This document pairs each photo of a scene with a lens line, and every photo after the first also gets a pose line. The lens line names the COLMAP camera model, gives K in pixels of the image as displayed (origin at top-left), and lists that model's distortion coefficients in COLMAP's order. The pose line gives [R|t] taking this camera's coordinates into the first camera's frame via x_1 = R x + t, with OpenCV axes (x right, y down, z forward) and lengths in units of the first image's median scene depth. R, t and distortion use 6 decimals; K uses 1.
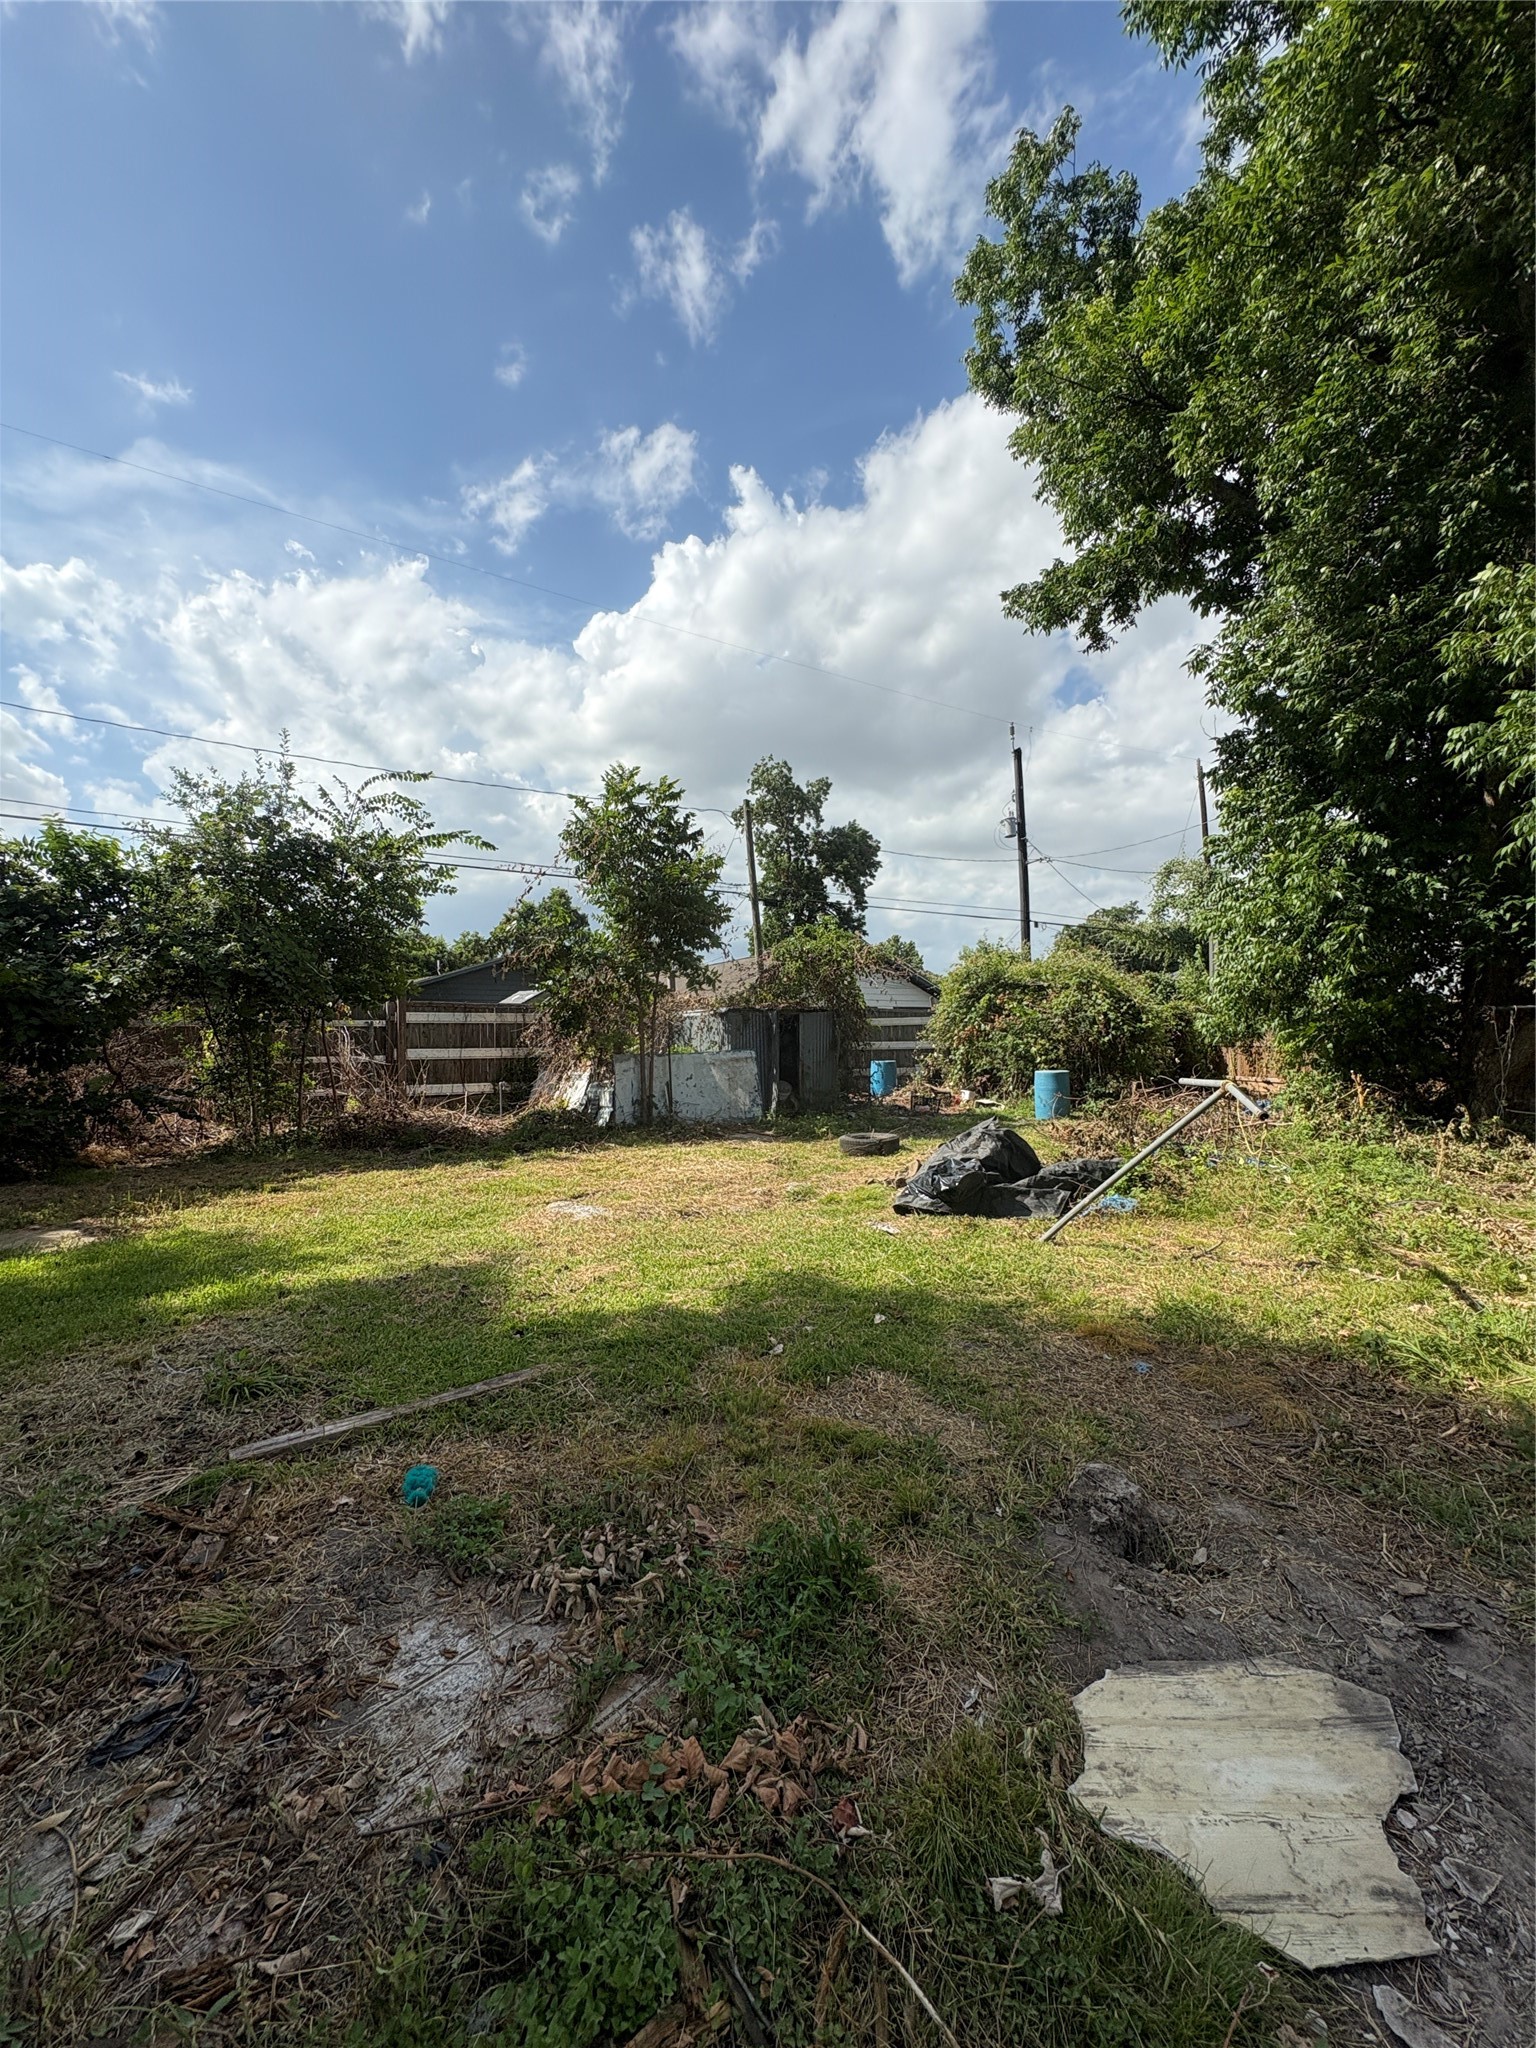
lens RADIAL K [[818.8, 0, 775.4], [0, 818.8, 1025.3], [0, 0, 1]] dist [-0.001438, 0.000240]
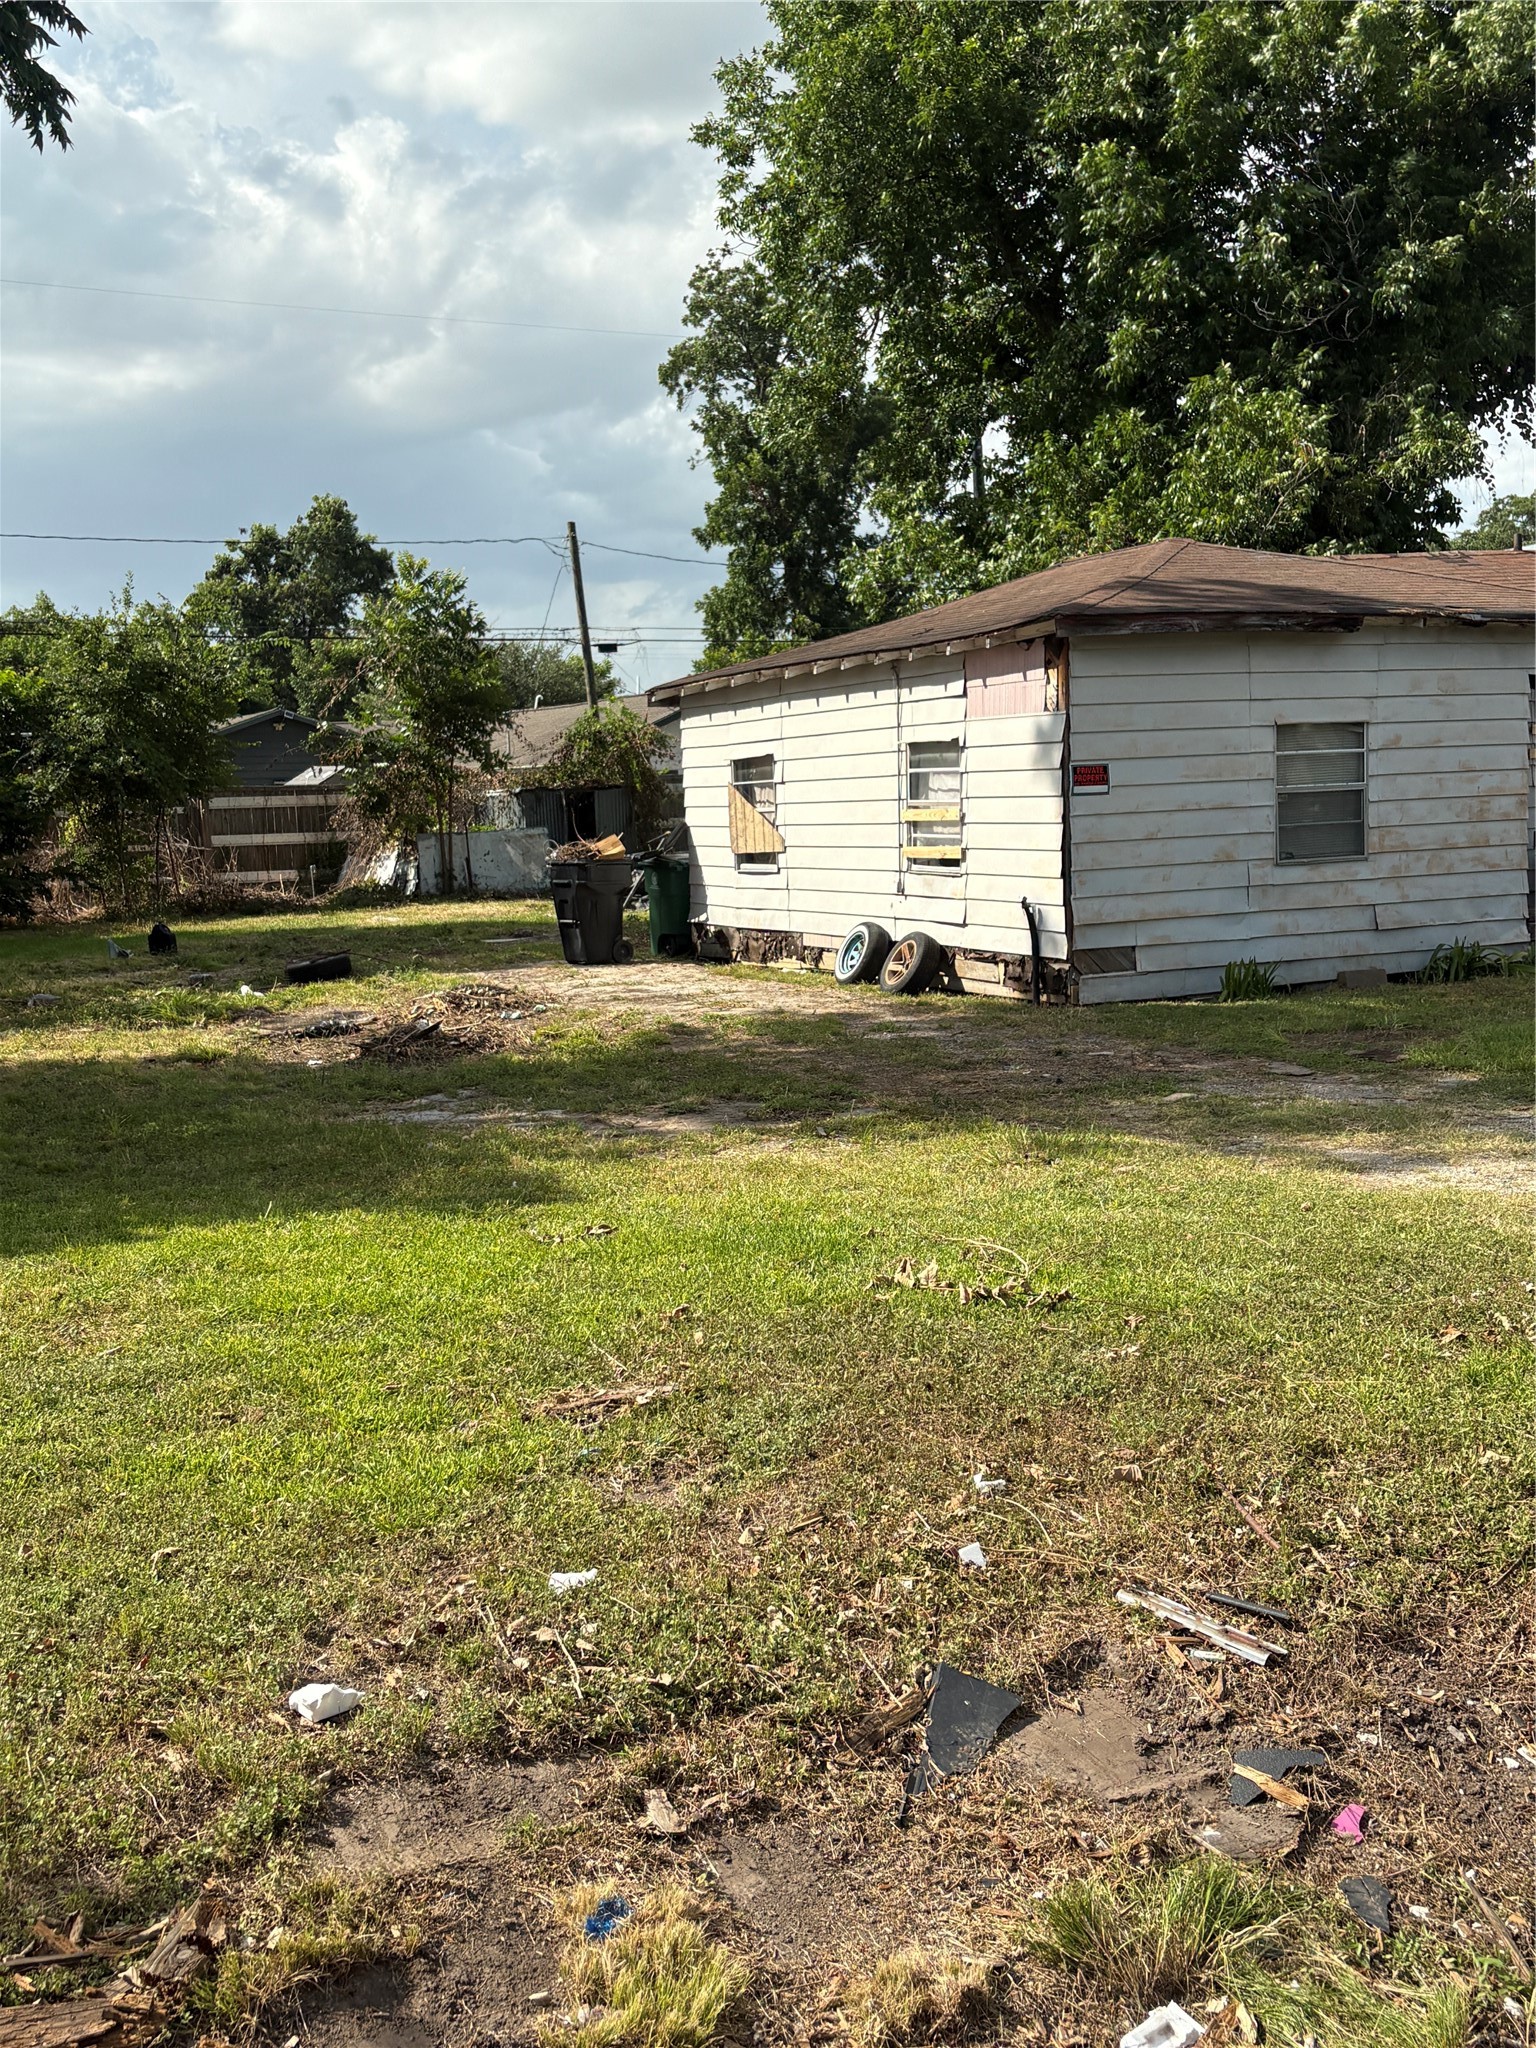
lens RADIAL K [[2177.5, 0, 782.4], [0, 2177.5, 1029.7], [0, 0, 1]] dist [0.195813, -0.602916]
pose [[0.997785, -0.025627, -0.061387, 0.536811], [0.032716, 0.992544, 0.117411, -0.038282], [0.057920, -0.119160, 0.991184, -2.215078]]
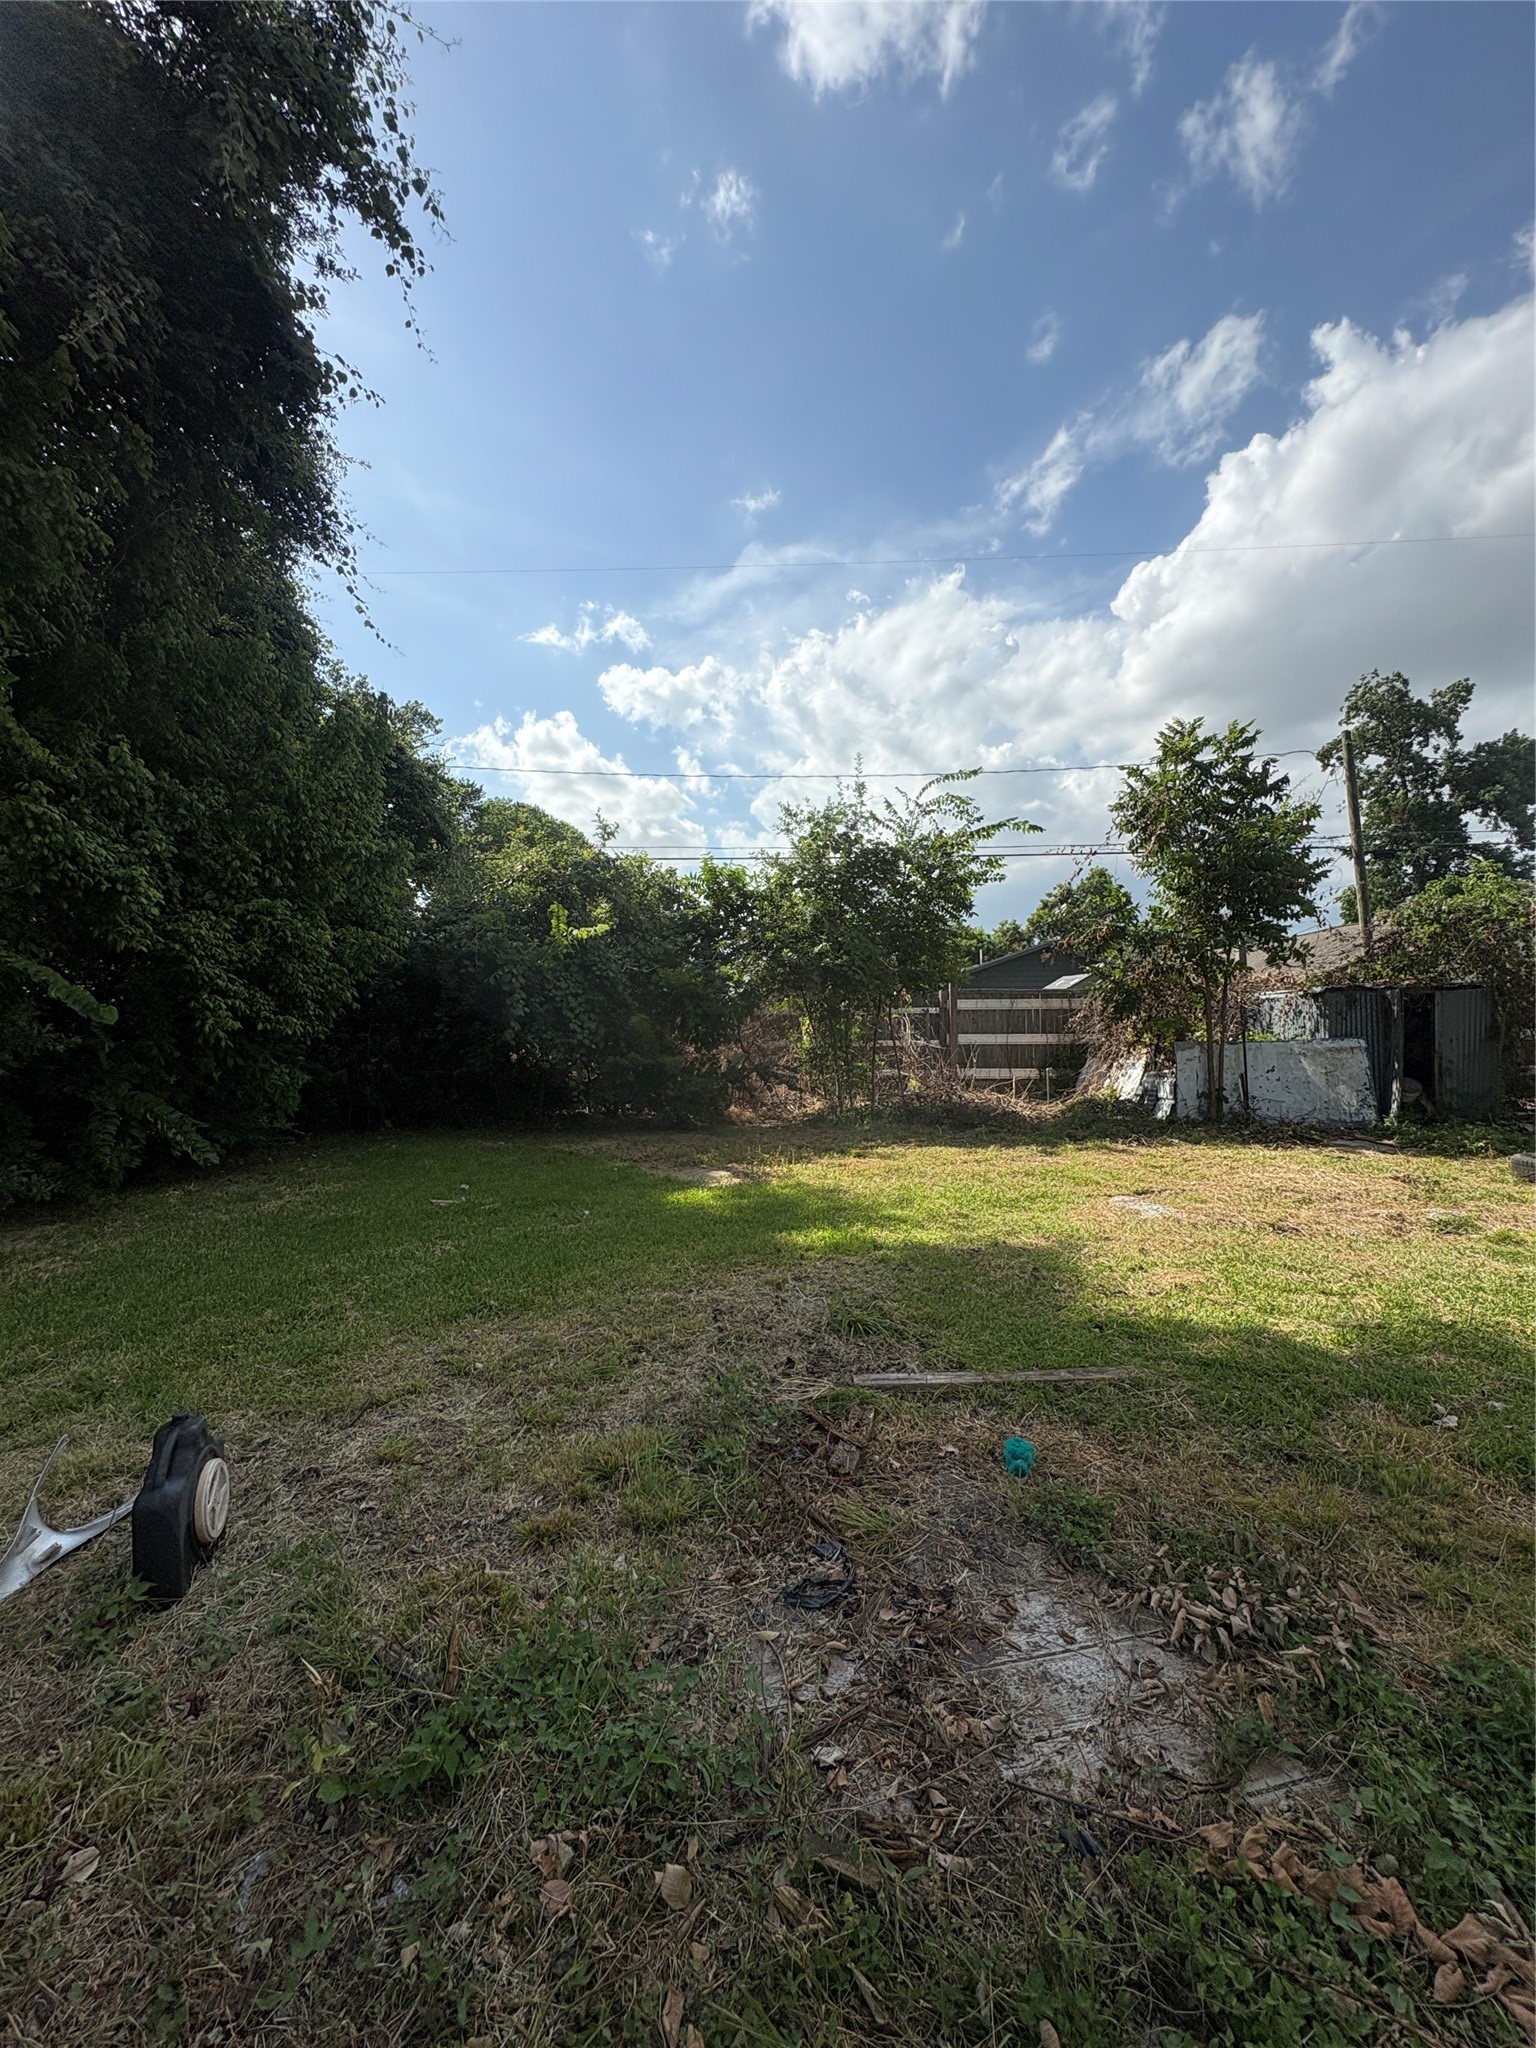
lens RADIAL K [[821.7, 0, 768.0], [0, 821.7, 1024.0], [0, 0, 1]] dist [-0.002697, 0.000529]
pose [[0.802323, -0.001250, -0.596889, -0.016952], [0.010183, 0.999881, 0.011595, 0.001072], [0.596803, -0.015381, 0.802240, -0.001239]]
